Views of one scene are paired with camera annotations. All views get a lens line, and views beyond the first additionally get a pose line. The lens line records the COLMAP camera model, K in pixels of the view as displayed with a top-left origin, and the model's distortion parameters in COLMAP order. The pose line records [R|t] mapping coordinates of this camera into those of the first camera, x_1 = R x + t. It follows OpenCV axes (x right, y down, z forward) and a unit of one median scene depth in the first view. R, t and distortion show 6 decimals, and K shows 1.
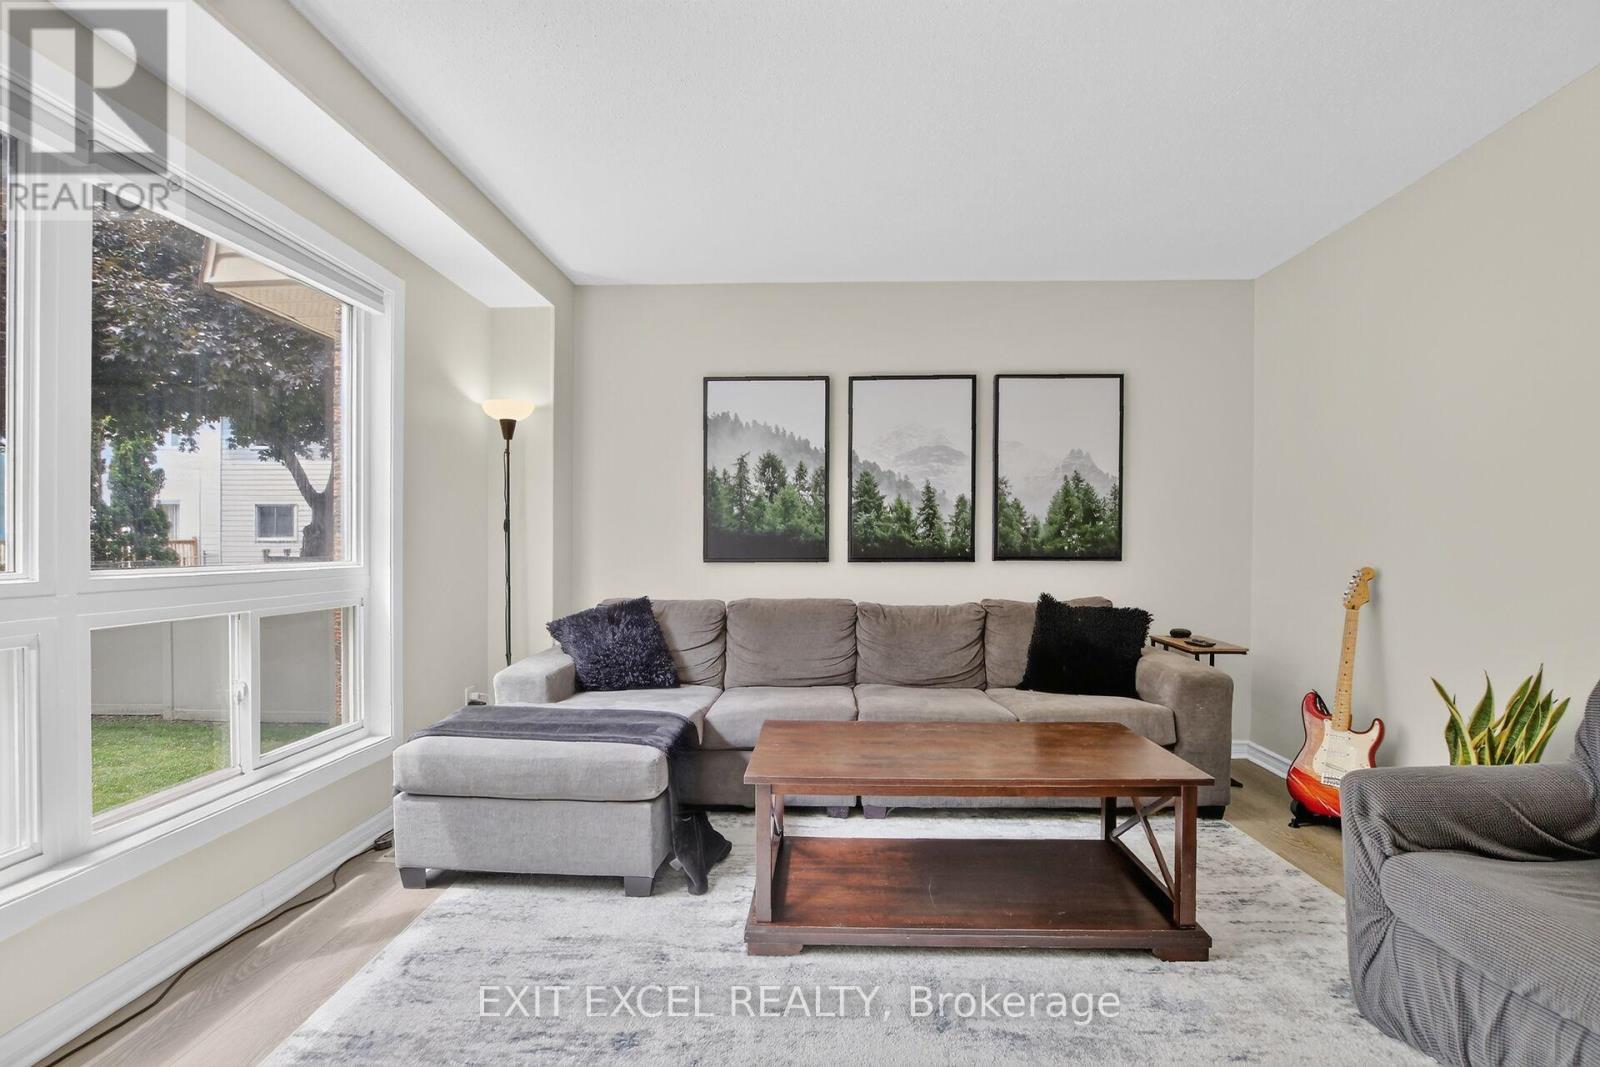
lens RADIAL K [[764.8, 0, 799.4], [0, 764.8, 559.5], [0, 0, 1]] dist [-0.033534, 0.000388]
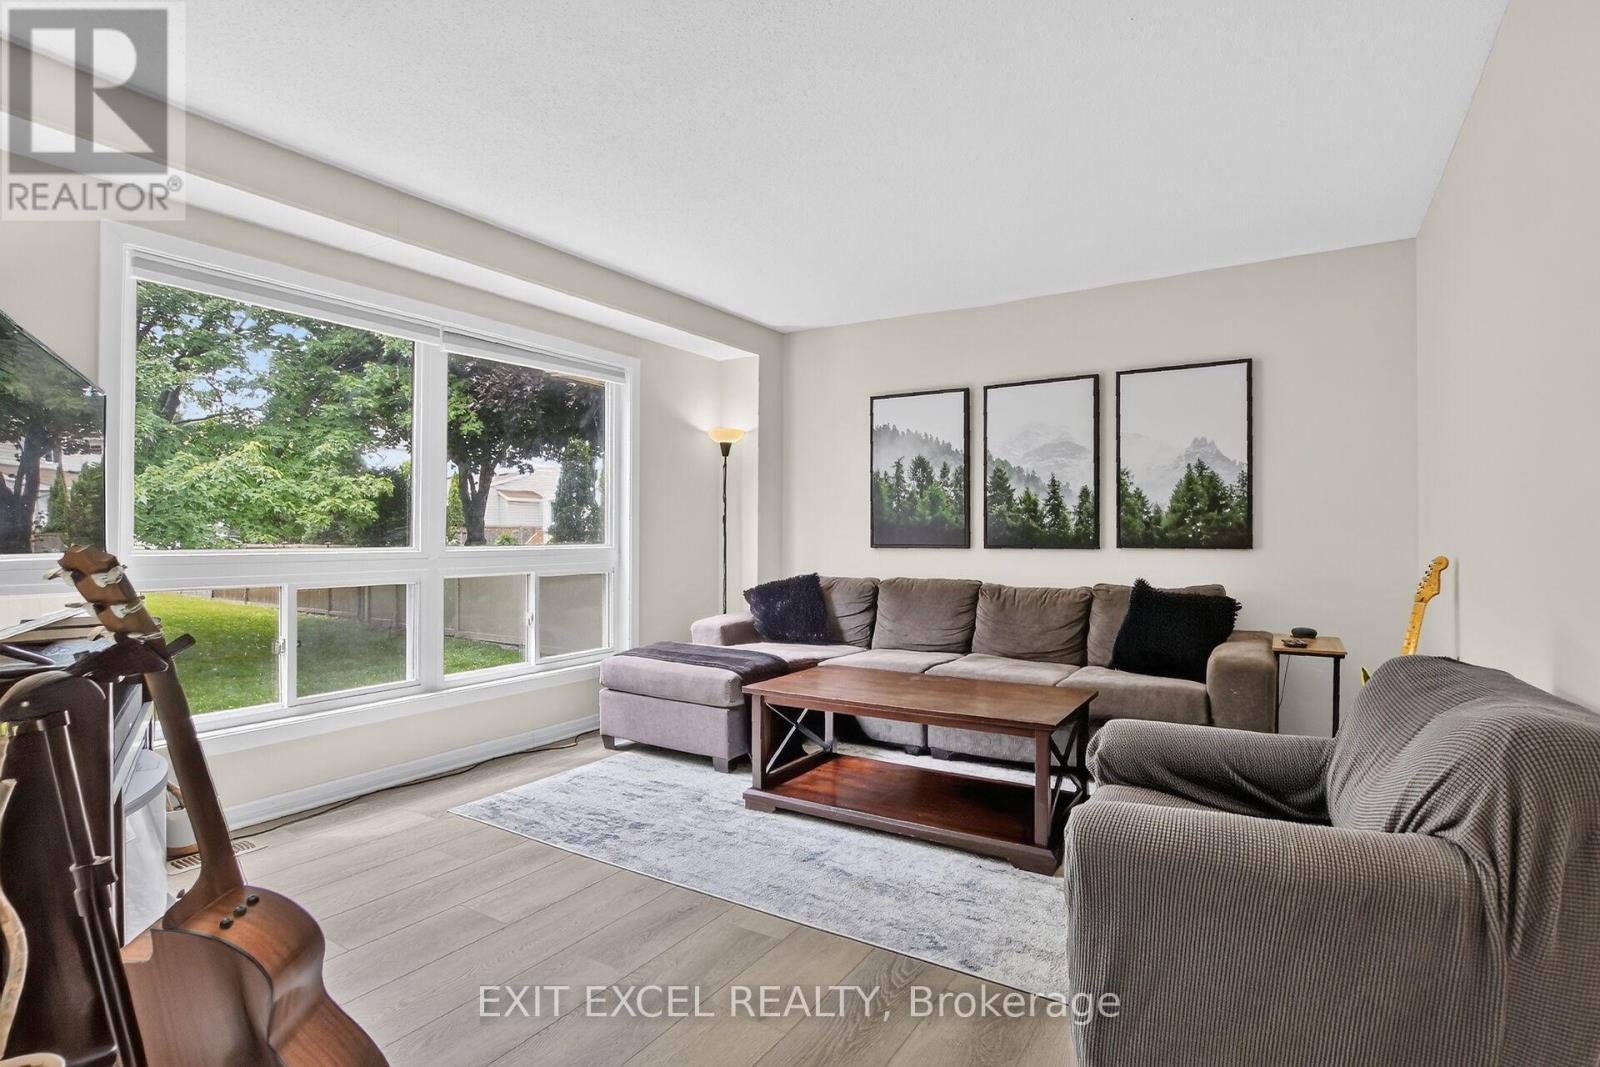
lens RADIAL K [[783.7, 0, 802.9], [0, 783.7, 534.3], [0, 0, 1]] dist [-0.037129, 0.010130]
pose [[0.869017, -0.000867, -0.494781, 0.412970], [-0.007841, 0.999849, -0.015523, 0.003266], [0.494720, 0.017369, 0.868879, -0.150403]]
